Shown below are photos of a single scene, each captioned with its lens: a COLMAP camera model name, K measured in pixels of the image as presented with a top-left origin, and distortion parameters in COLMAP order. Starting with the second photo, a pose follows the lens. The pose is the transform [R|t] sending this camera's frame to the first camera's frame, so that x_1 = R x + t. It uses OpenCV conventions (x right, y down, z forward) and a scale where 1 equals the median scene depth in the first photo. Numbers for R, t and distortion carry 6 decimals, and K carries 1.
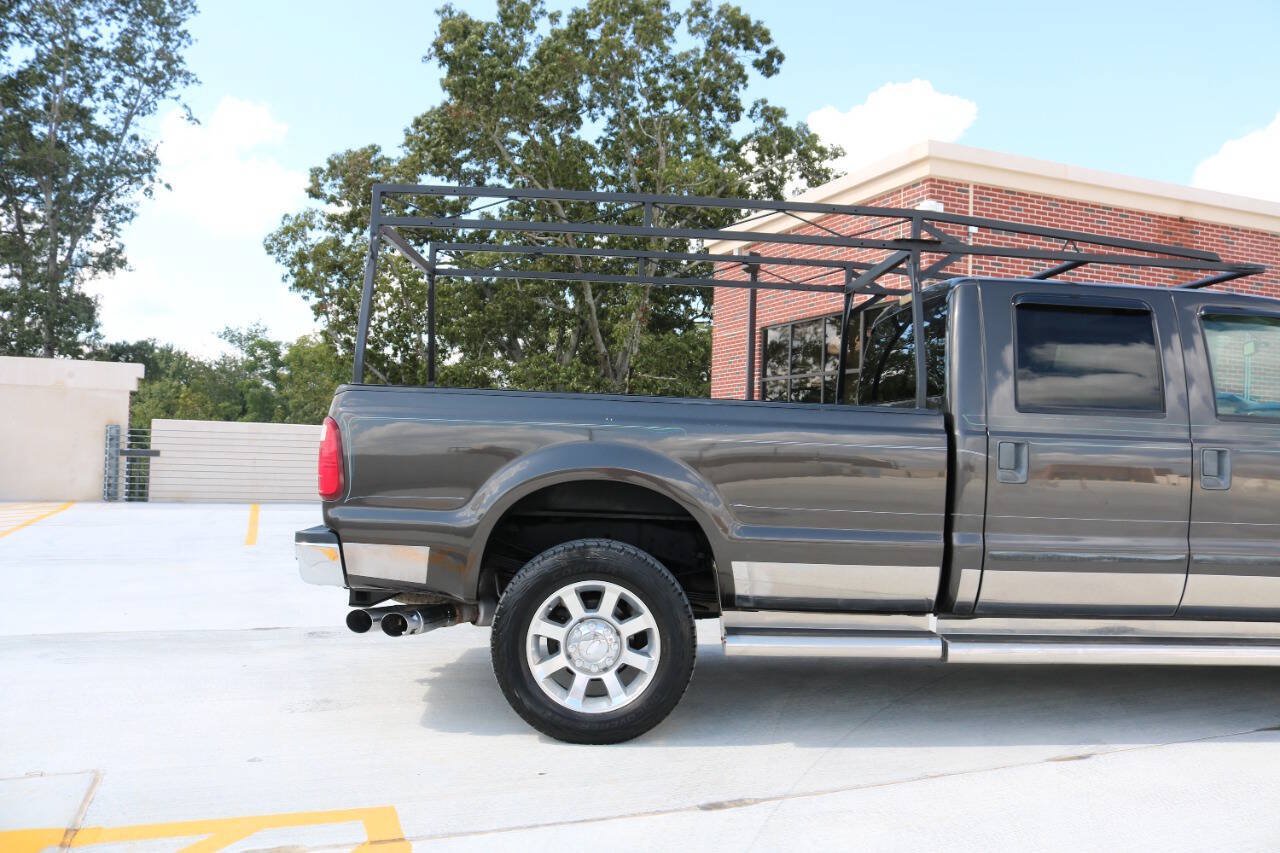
lens RADIAL K [[1062.1, 0, 640.0], [0, 1062.1, 426.5], [0, 0, 1]] dist [-0.160673, 0.143459]
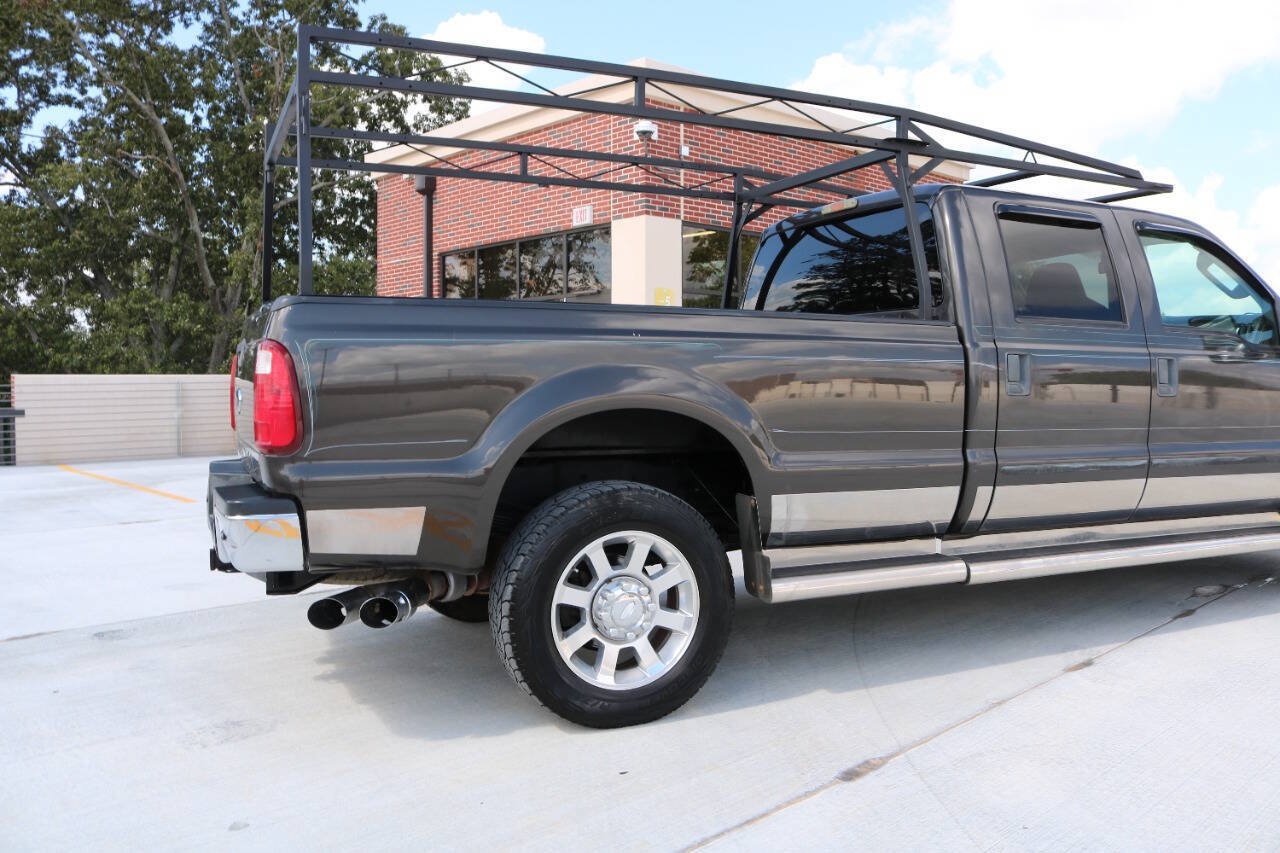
lens RADIAL K [[1065.5, 0, 634.7], [0, 1065.5, 421.4], [0, 0, 1]] dist [-0.156845, 0.120354]
pose [[0.923197, -0.047525, 0.381377, -0.113548], [0.025818, 0.997752, 0.061835, 0.002826], [-0.383459, -0.047240, 0.922349, 0.075740]]
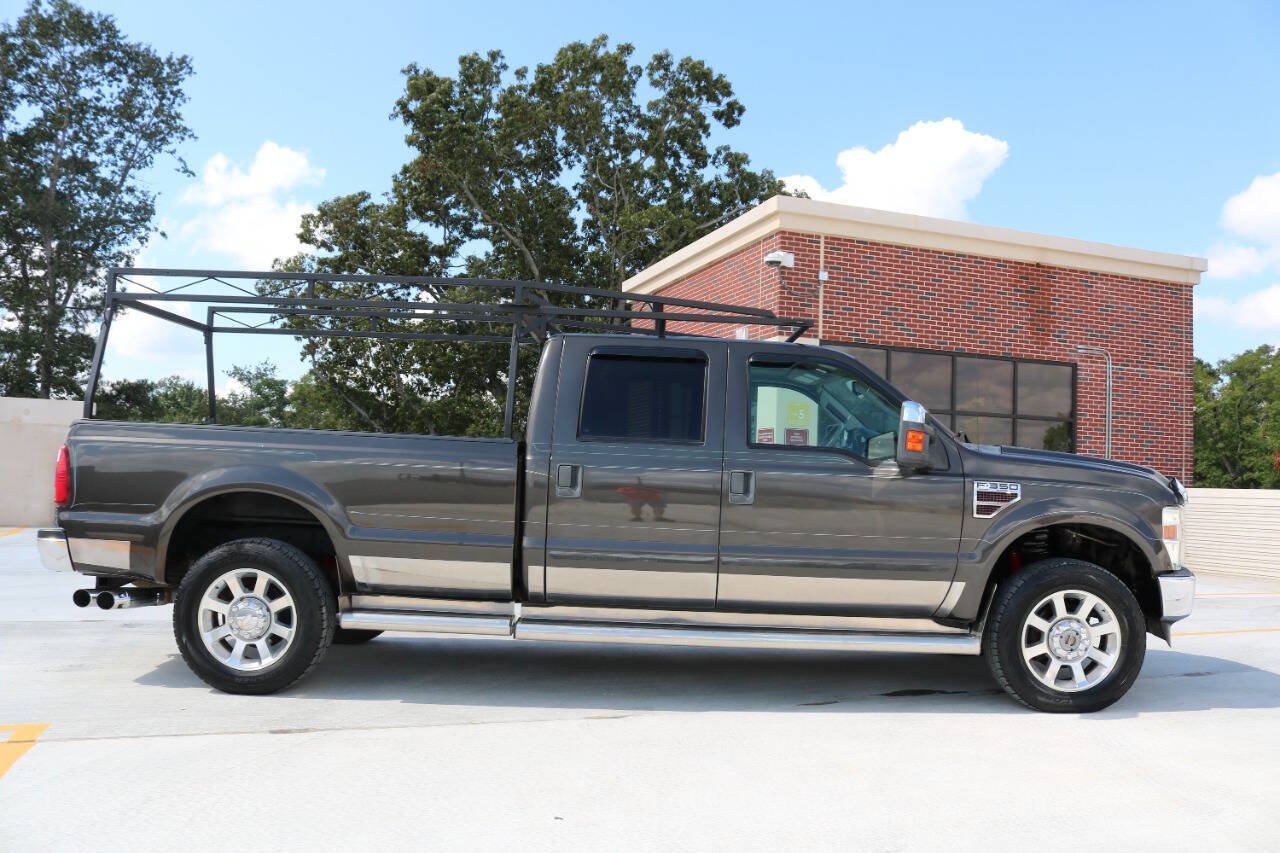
lens RADIAL K [[1065.5, 0, 634.7], [0, 1065.5, 421.4], [0, 0, 1]] dist [-0.156845, 0.120354]
pose [[0.999331, -0.000341, -0.036560, 0.156900], [-0.001149, 0.999170, -0.040726, 0.004876], [0.036543, 0.040741, 0.998501, -0.091766]]
